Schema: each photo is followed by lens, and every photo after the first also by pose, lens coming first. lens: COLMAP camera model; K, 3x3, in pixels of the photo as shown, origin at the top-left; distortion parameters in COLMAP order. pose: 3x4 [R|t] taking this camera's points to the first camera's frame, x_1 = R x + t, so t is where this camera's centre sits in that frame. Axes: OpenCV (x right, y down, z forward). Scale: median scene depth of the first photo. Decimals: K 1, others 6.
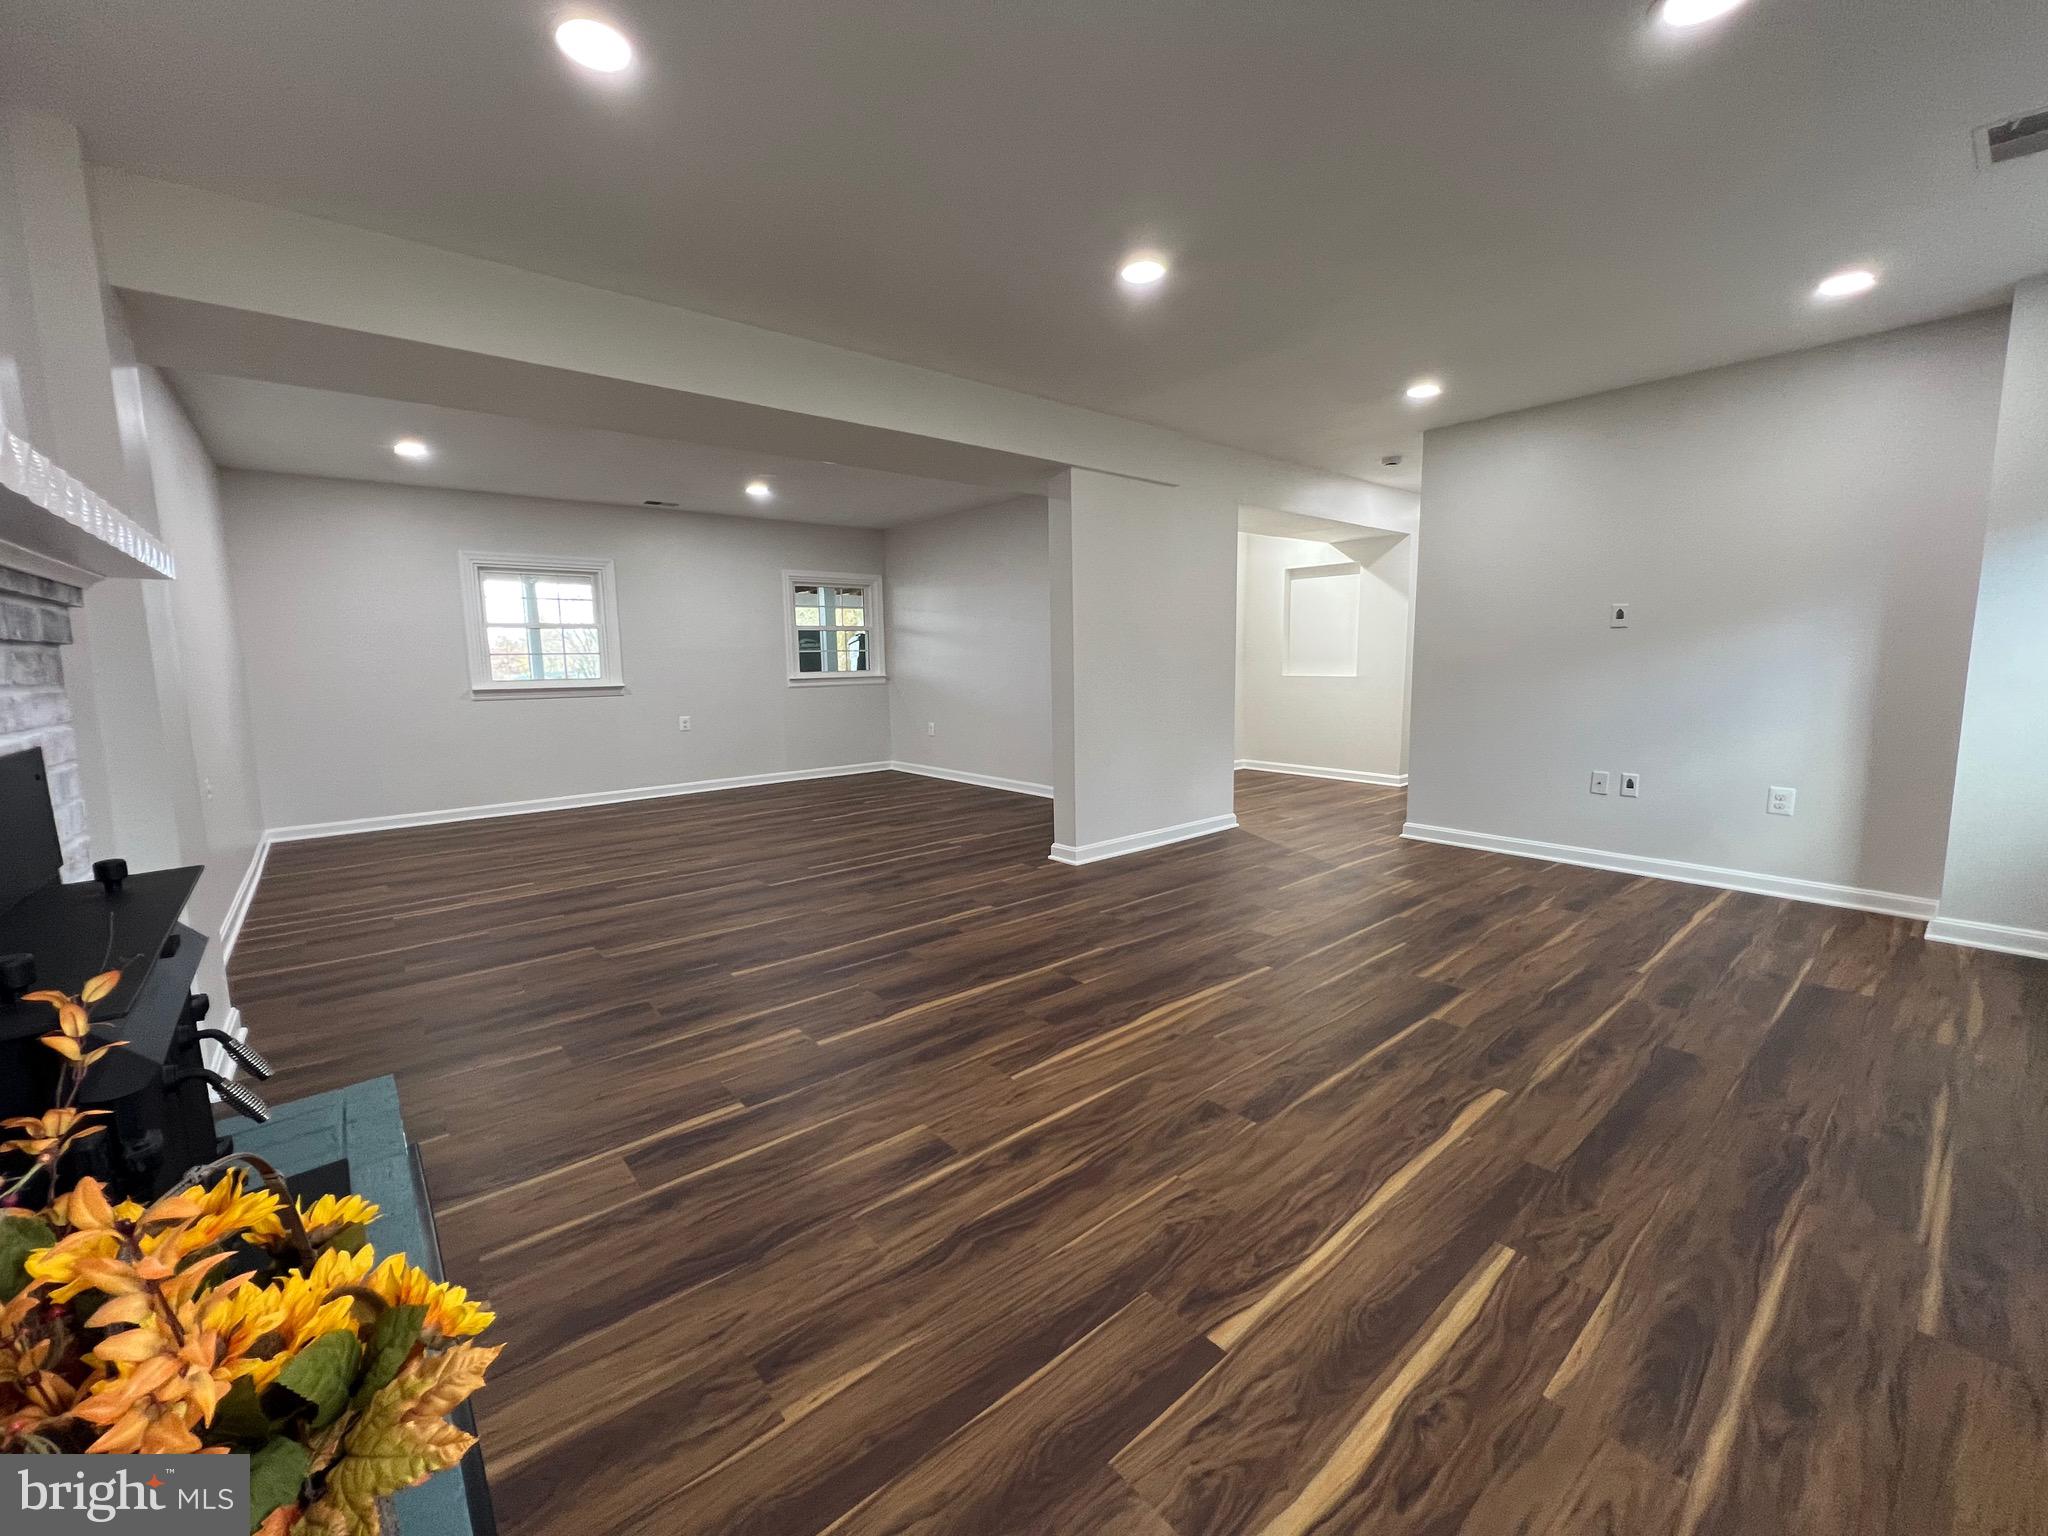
lens RADIAL K [[815.0, 0, 1031.0], [0, 815.0, 773.1], [0, 0, 1]] dist [-0.001072, -0.000229]
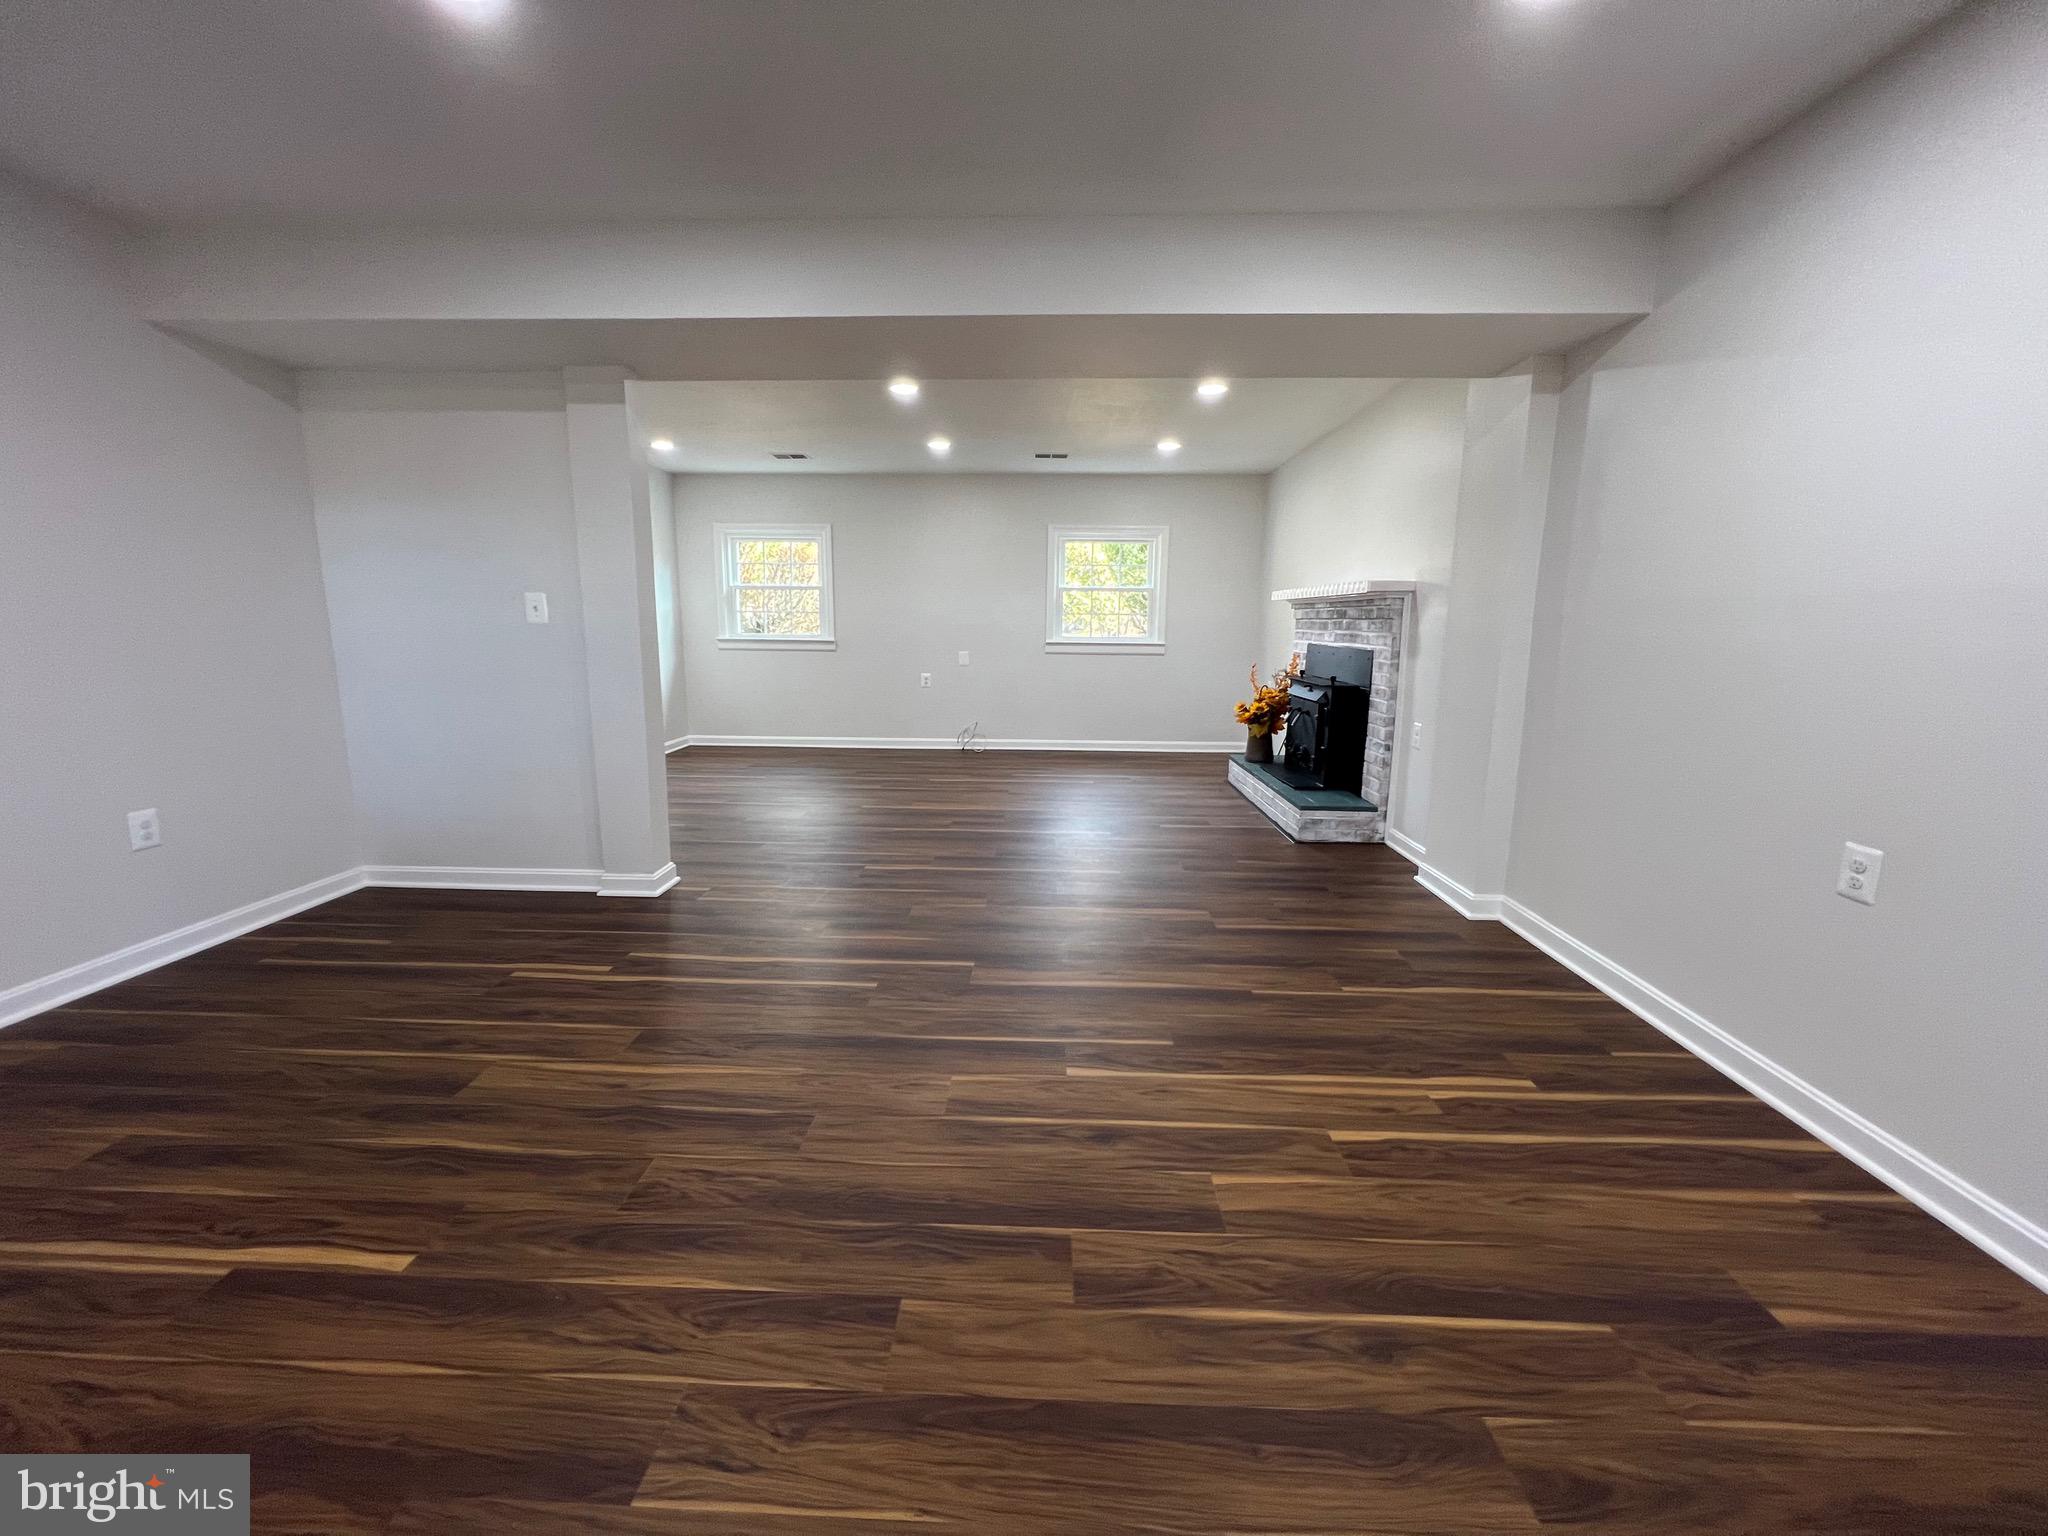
lens RADIAL K [[815.0, 0, 1025.1], [0, 815.0, 758.9], [0, 0, 1]] dist [-0.001072, -0.000229]
pose [[-0.734966, -0.104041, 0.670075, -0.889686], [0.096610, 0.962013, 0.255336, -0.215484], [-0.671186, 0.252400, -0.696996, 1.584593]]
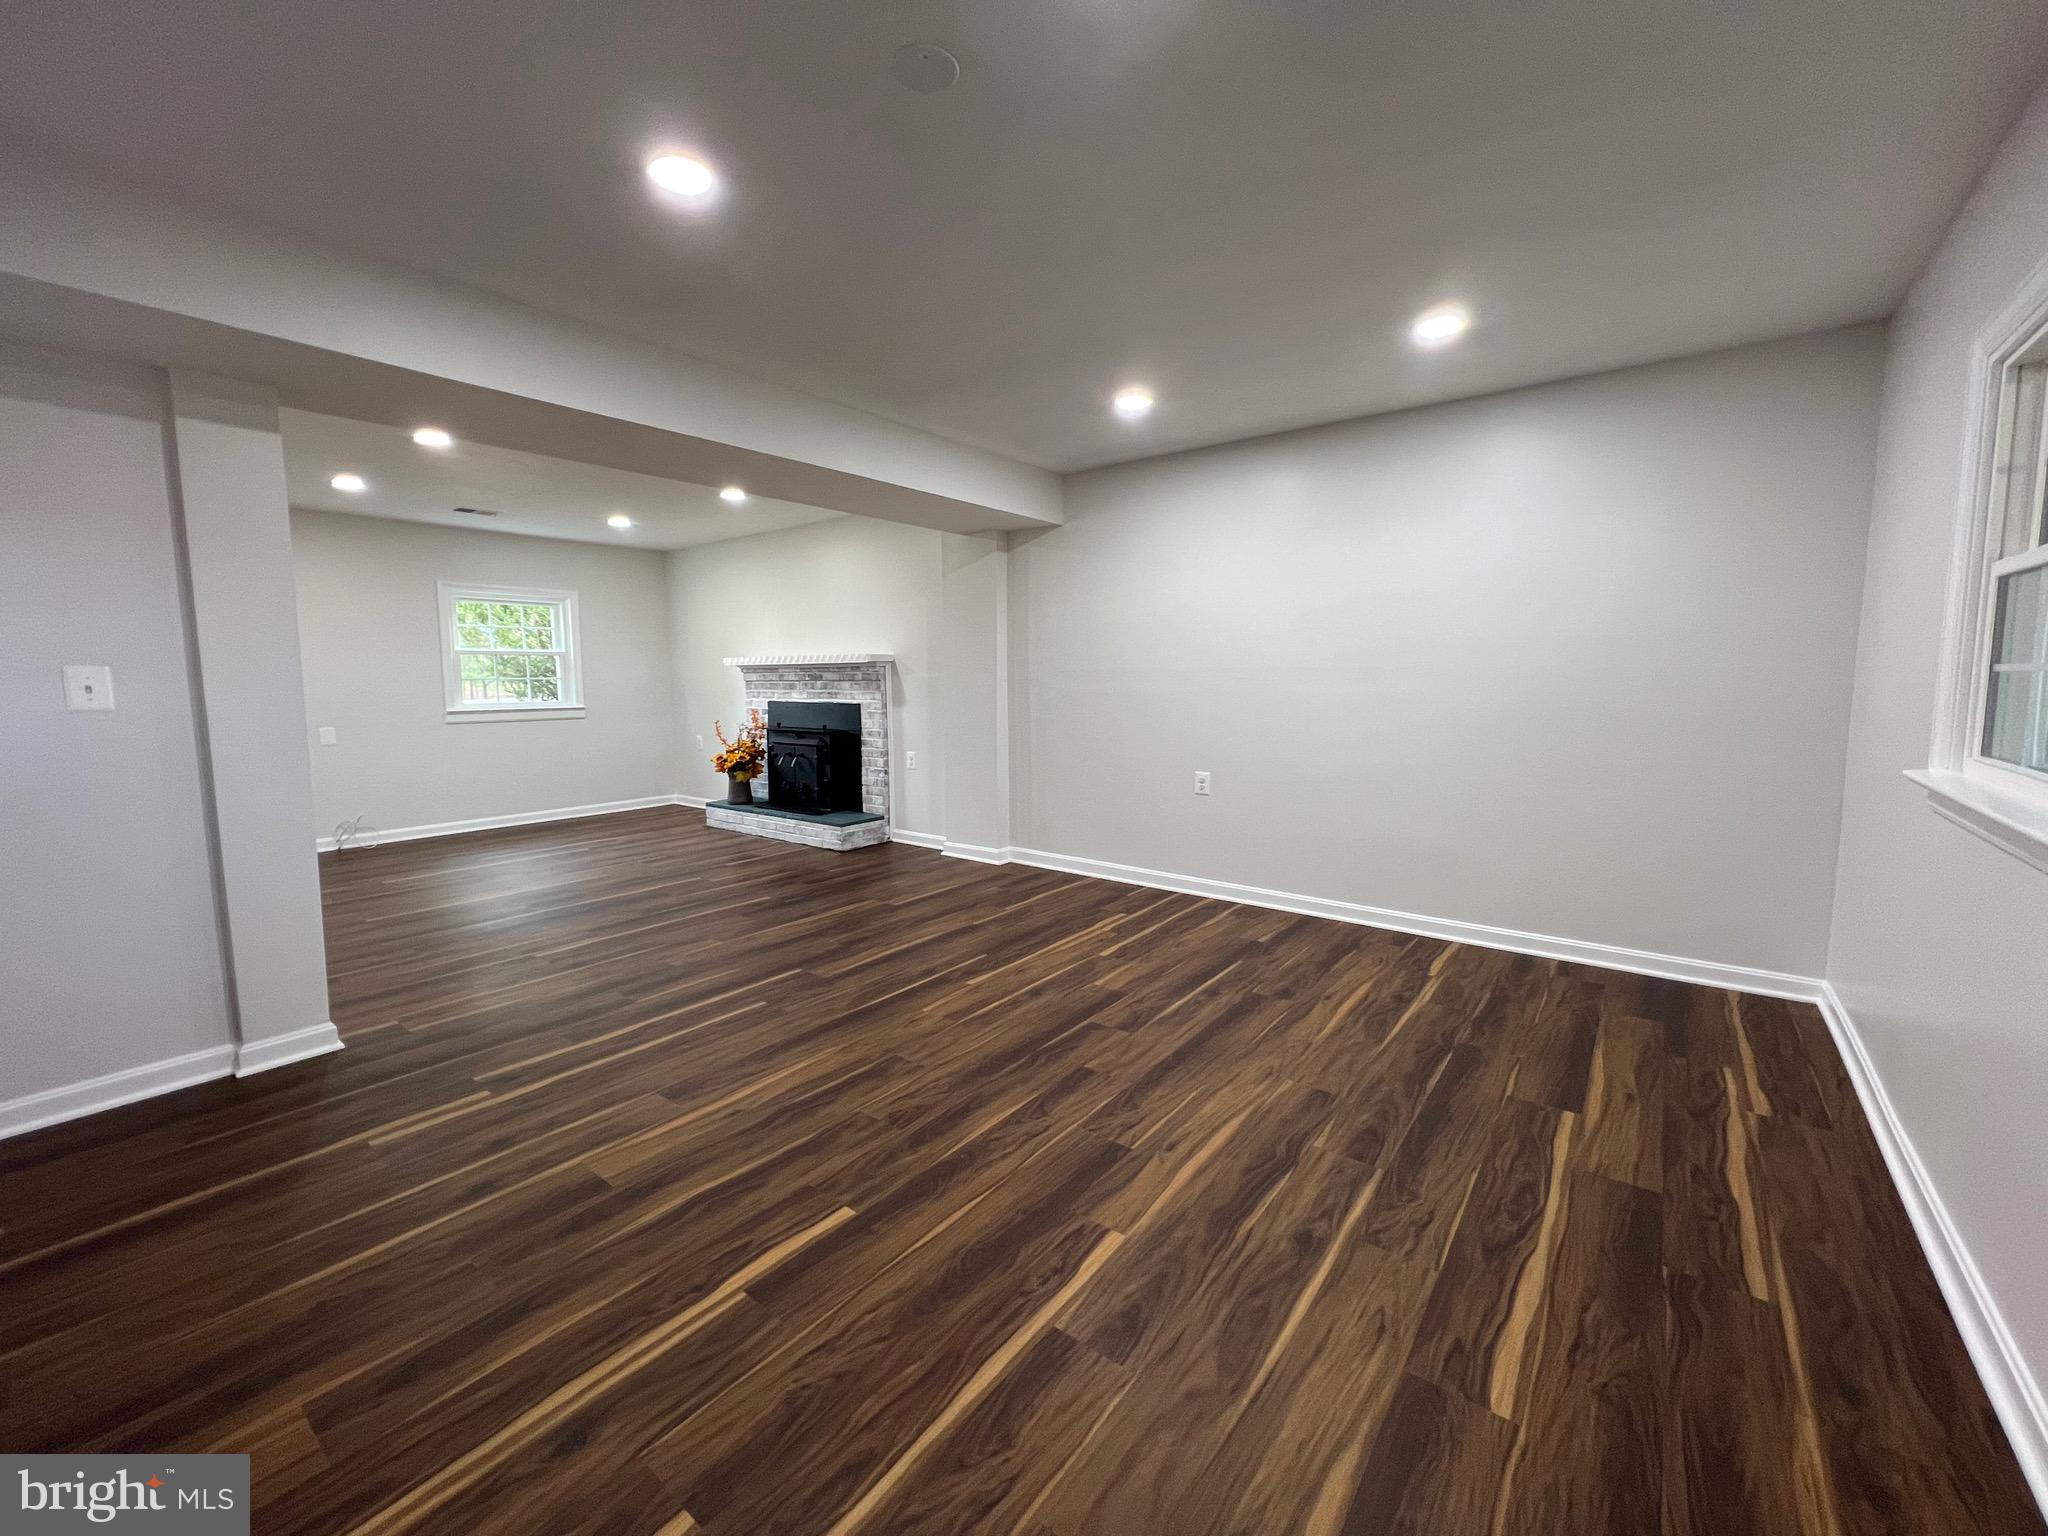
lens RADIAL K [[815.0, 0, 1009.3], [0, 815.0, 758.5], [0, 0, 1]] dist [-0.001072, -0.000229]
pose [[-0.982531, 0.042719, -0.181129, -0.440242], [-0.001279, 0.971724, 0.236117, -0.292755], [0.186094, 0.232224, -0.954694, 2.005471]]
